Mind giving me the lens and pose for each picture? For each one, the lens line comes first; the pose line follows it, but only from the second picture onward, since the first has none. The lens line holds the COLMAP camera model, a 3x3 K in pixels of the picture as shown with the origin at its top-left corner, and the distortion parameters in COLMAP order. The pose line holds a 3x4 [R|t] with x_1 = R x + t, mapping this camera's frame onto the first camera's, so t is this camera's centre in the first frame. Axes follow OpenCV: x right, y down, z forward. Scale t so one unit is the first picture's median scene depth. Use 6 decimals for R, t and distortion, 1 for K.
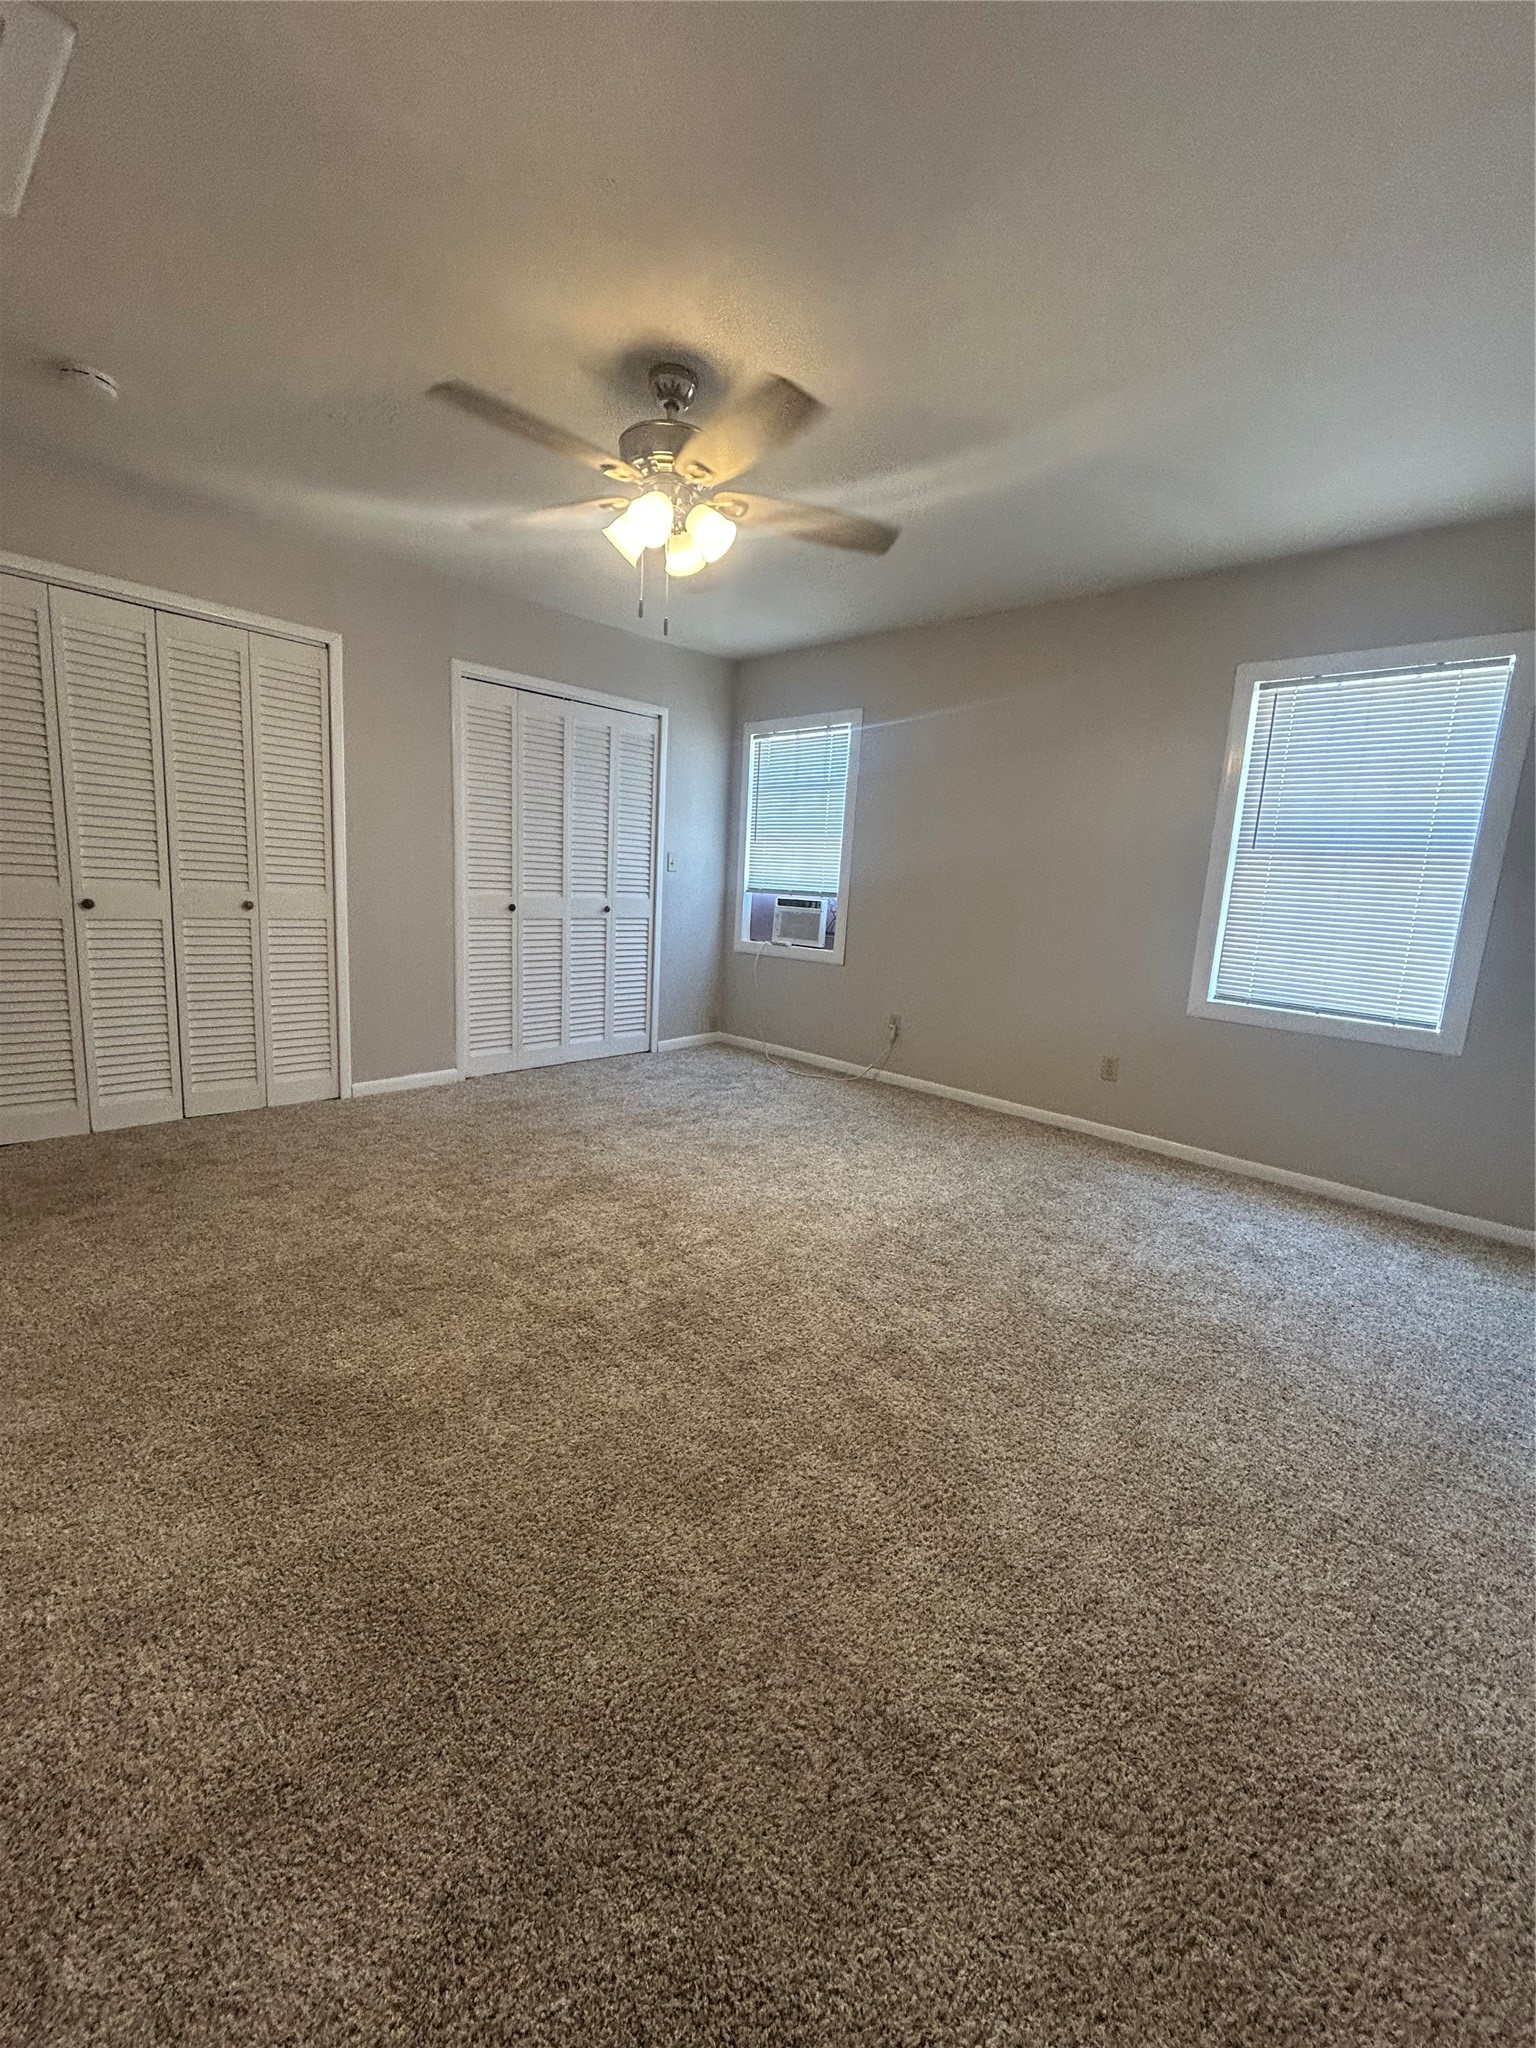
lens RADIAL K [[830.1, 0, 770.5], [0, 830.1, 1024.6], [0, 0, 1]] dist [0.001650, 0.000484]
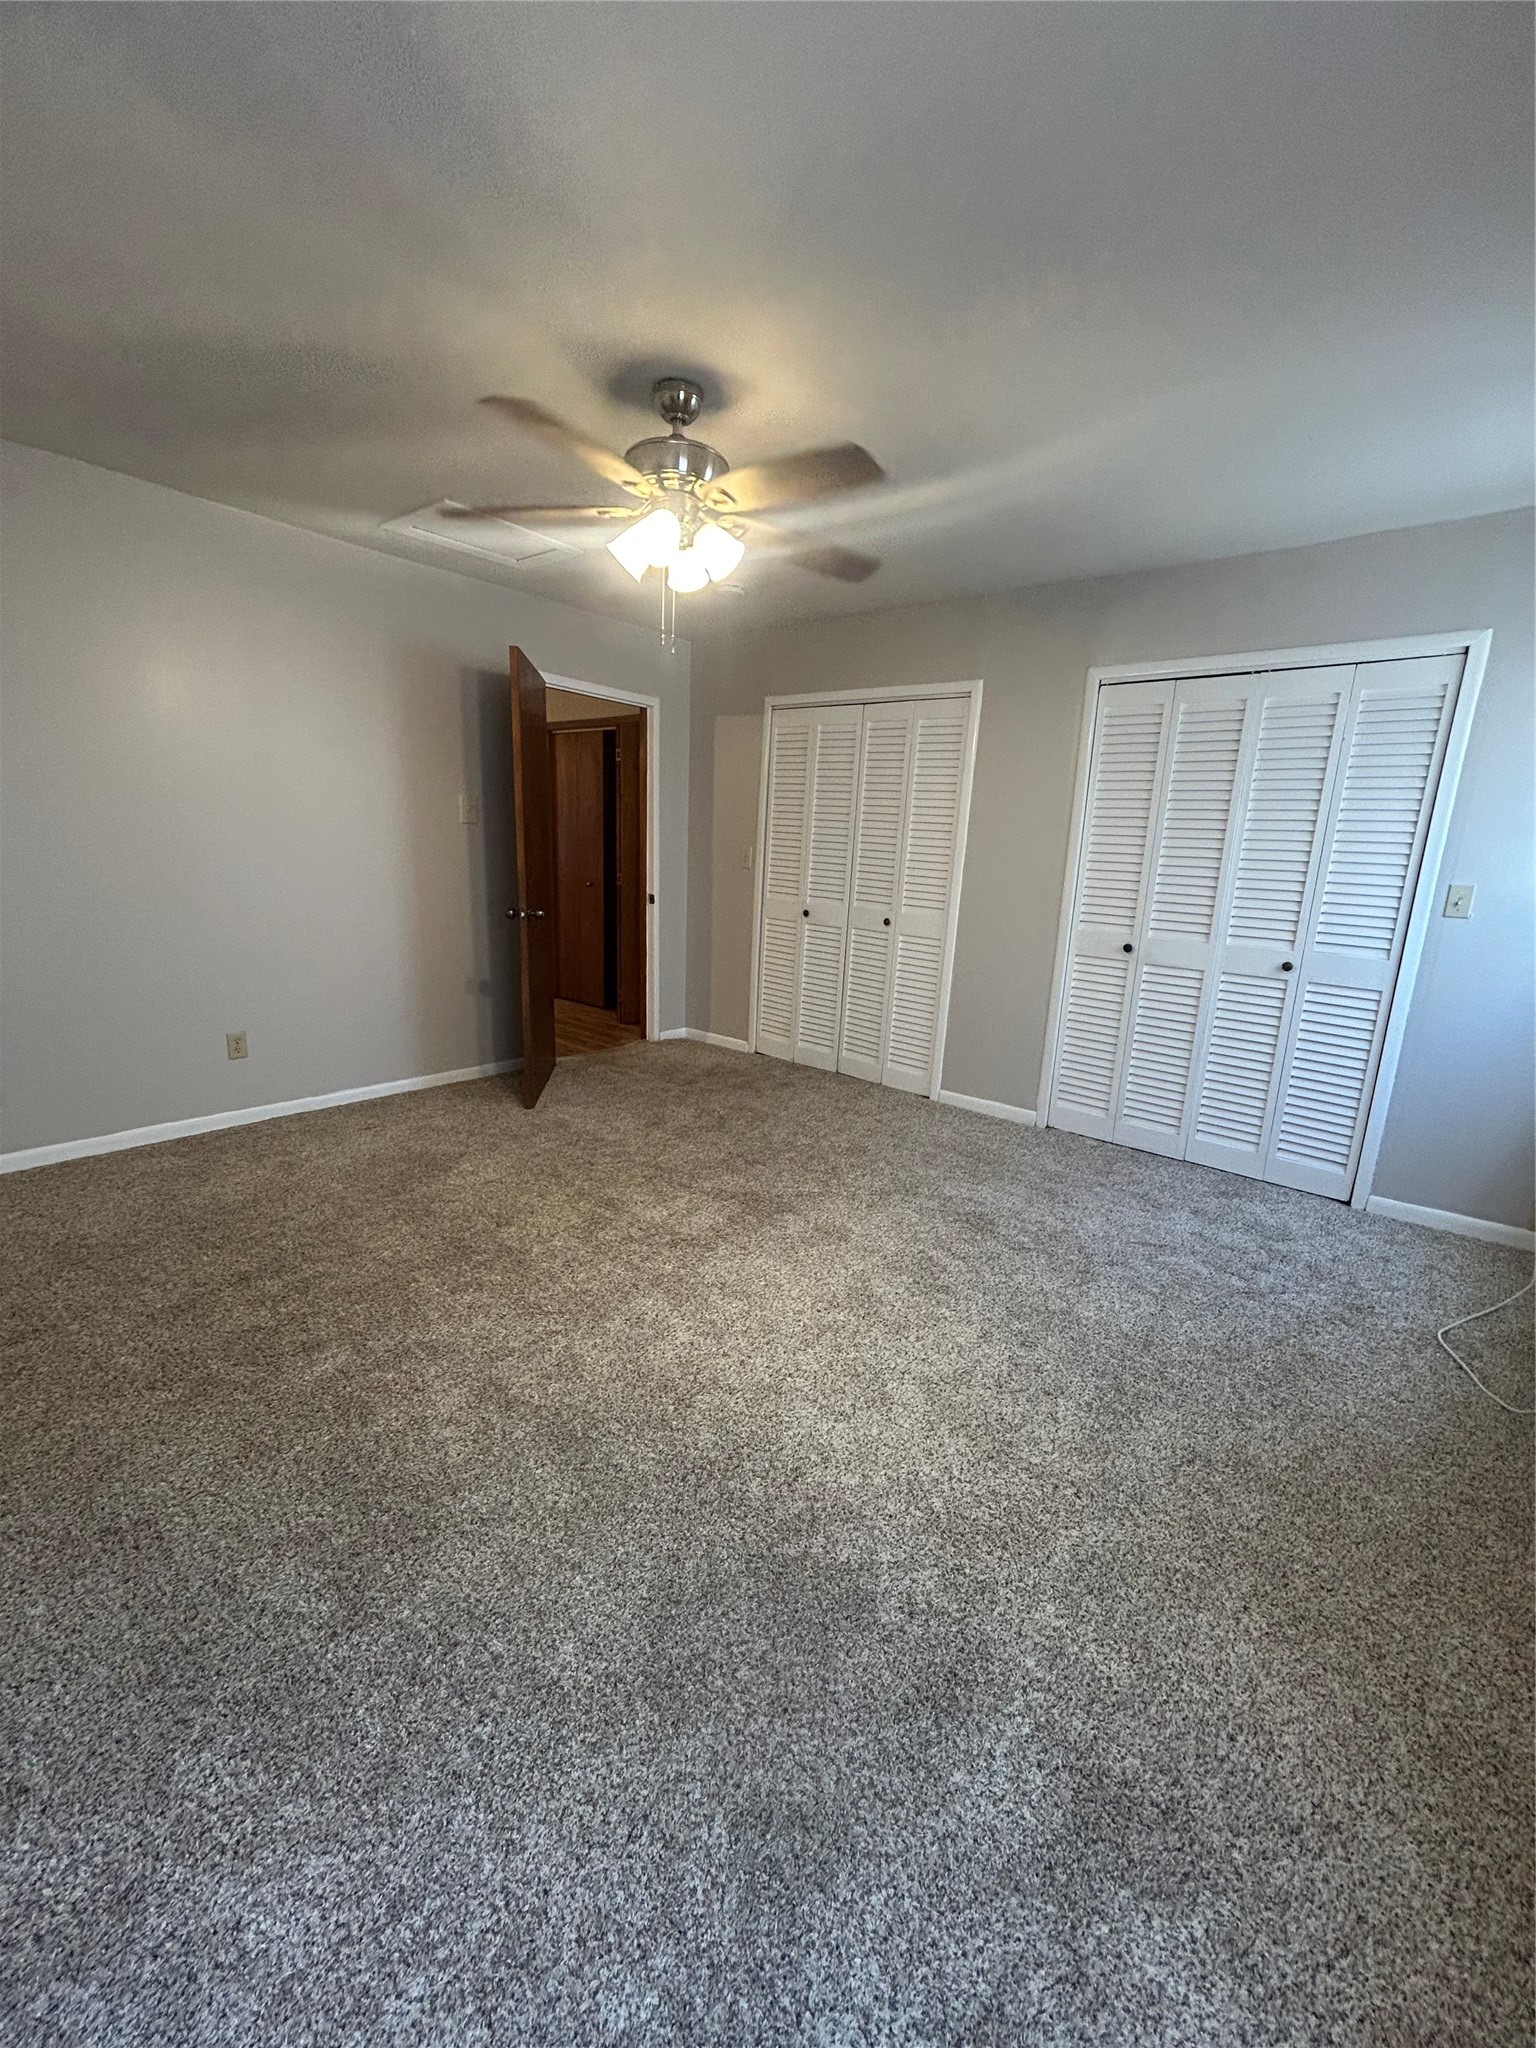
lens RADIAL K [[830.1, 0, 777.9], [0, 830.1, 1026.3], [0, 0, 1]] dist [0.001650, 0.000484]
pose [[0.072473, 0.165603, -0.983526, 0.585300], [-0.219888, 0.964508, 0.146198, -0.131059], [0.972829, 0.205670, 0.106315, 0.700441]]
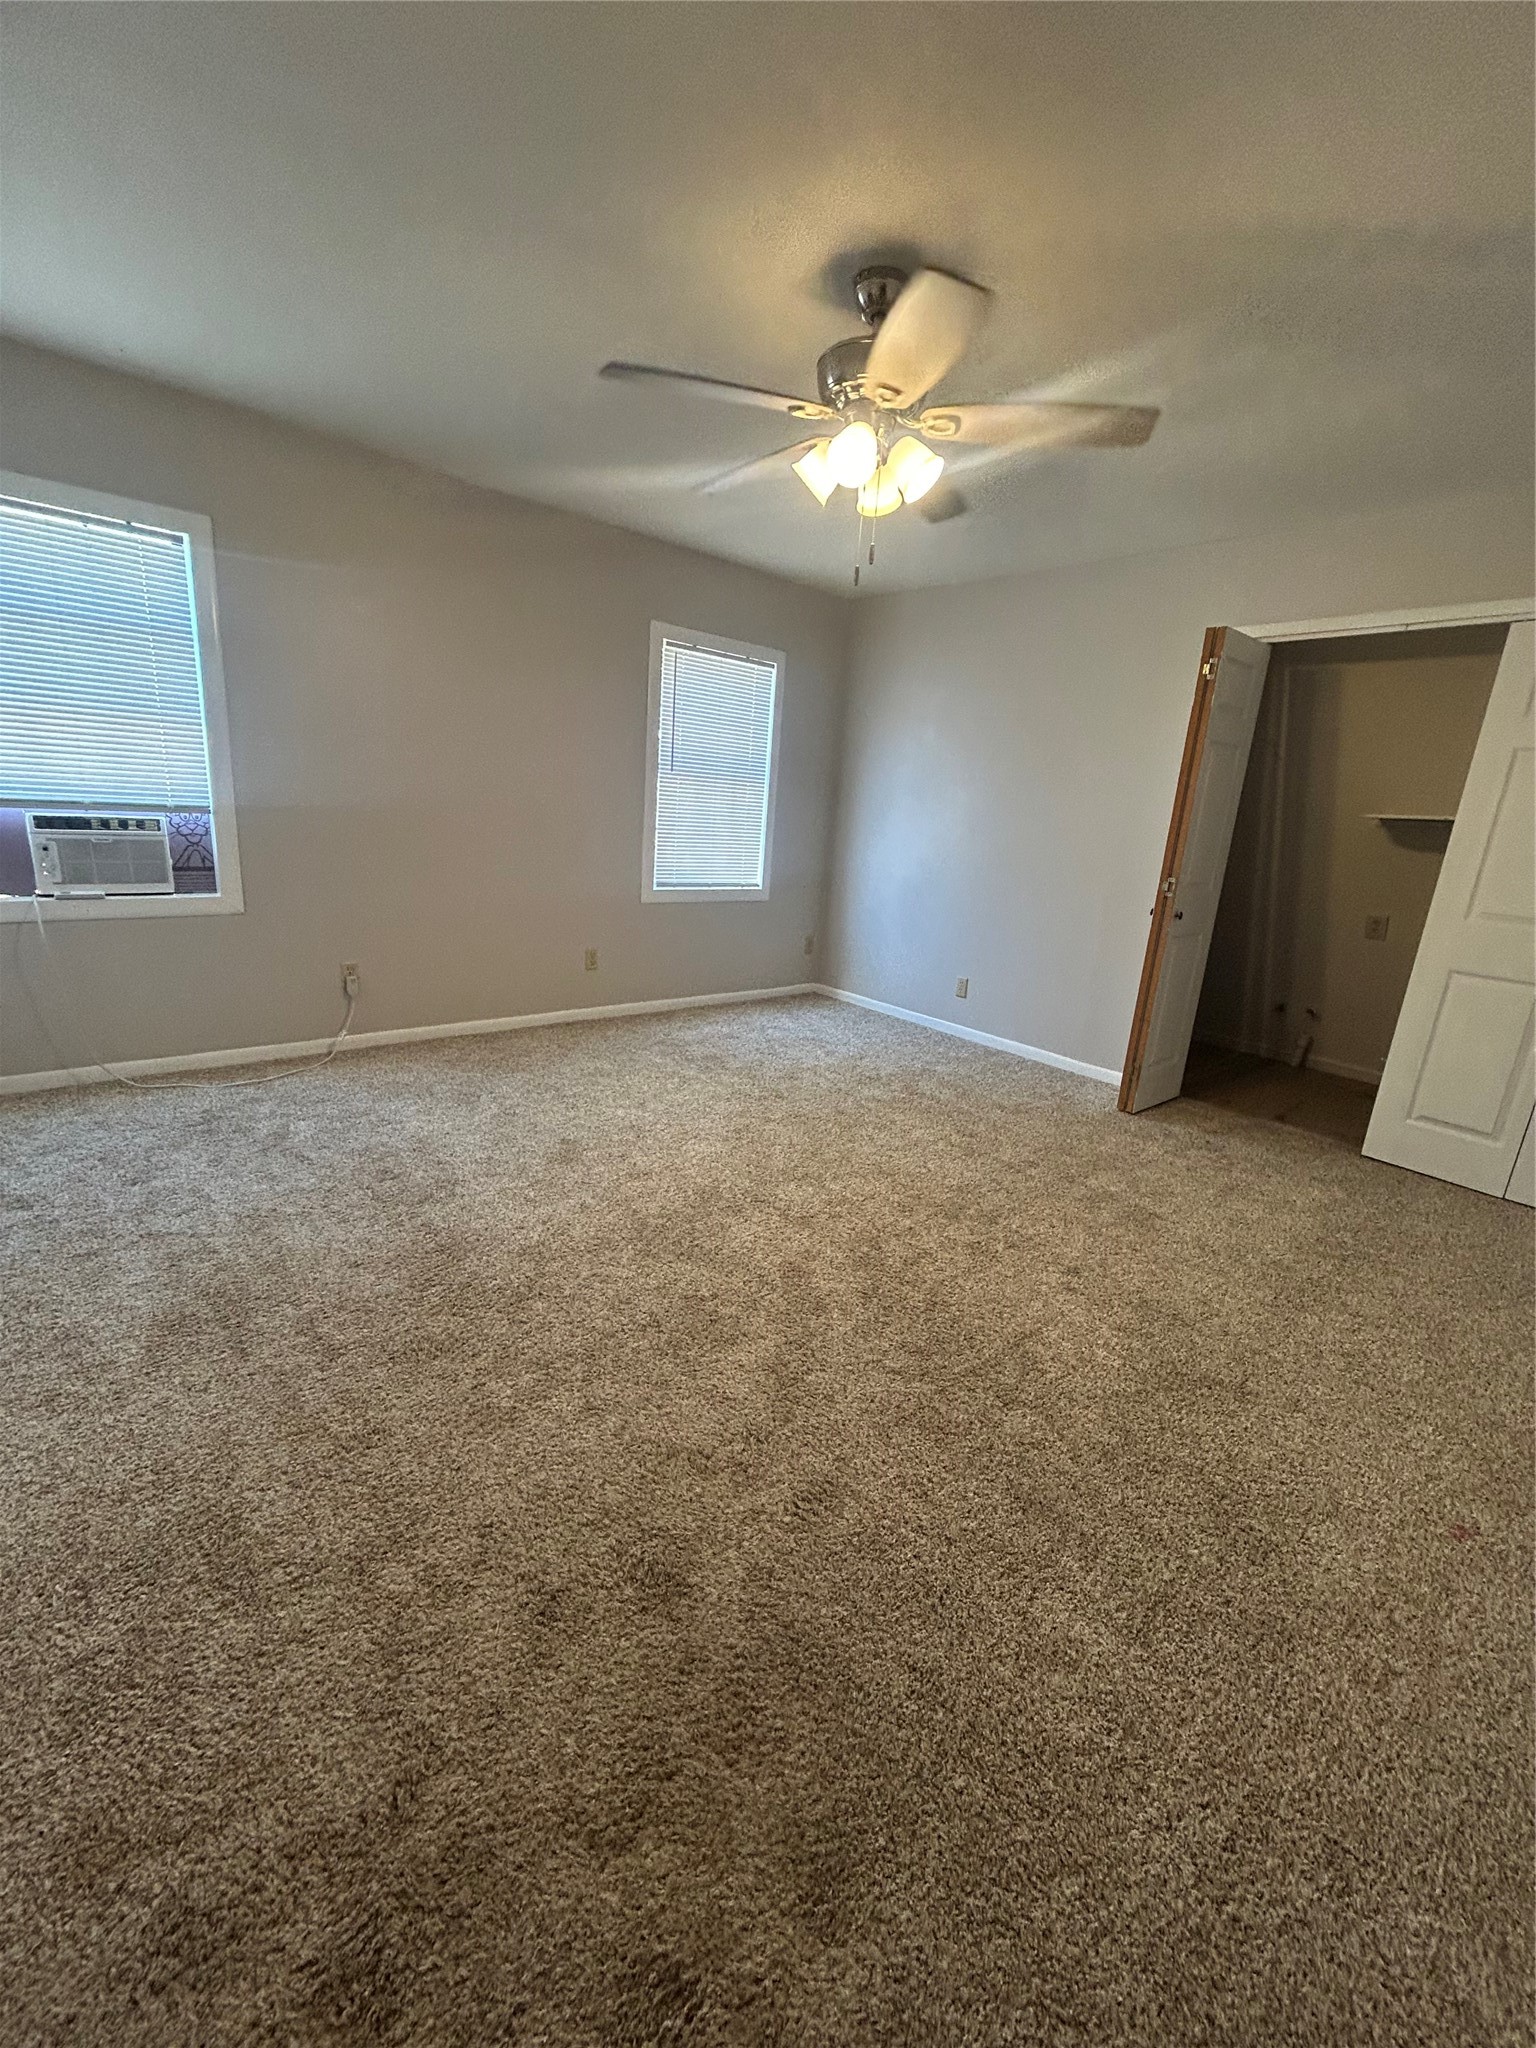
lens RADIAL K [[830.1, 0, 763.9], [0, 830.1, 1021.7], [0, 0, 1]] dist [0.001650, 0.000484]
pose [[0.111784, -0.302224, 0.946660, -0.721688], [0.111338, 0.950442, 0.290284, -0.182229], [-0.987476, 0.072950, 0.139893, 0.635182]]
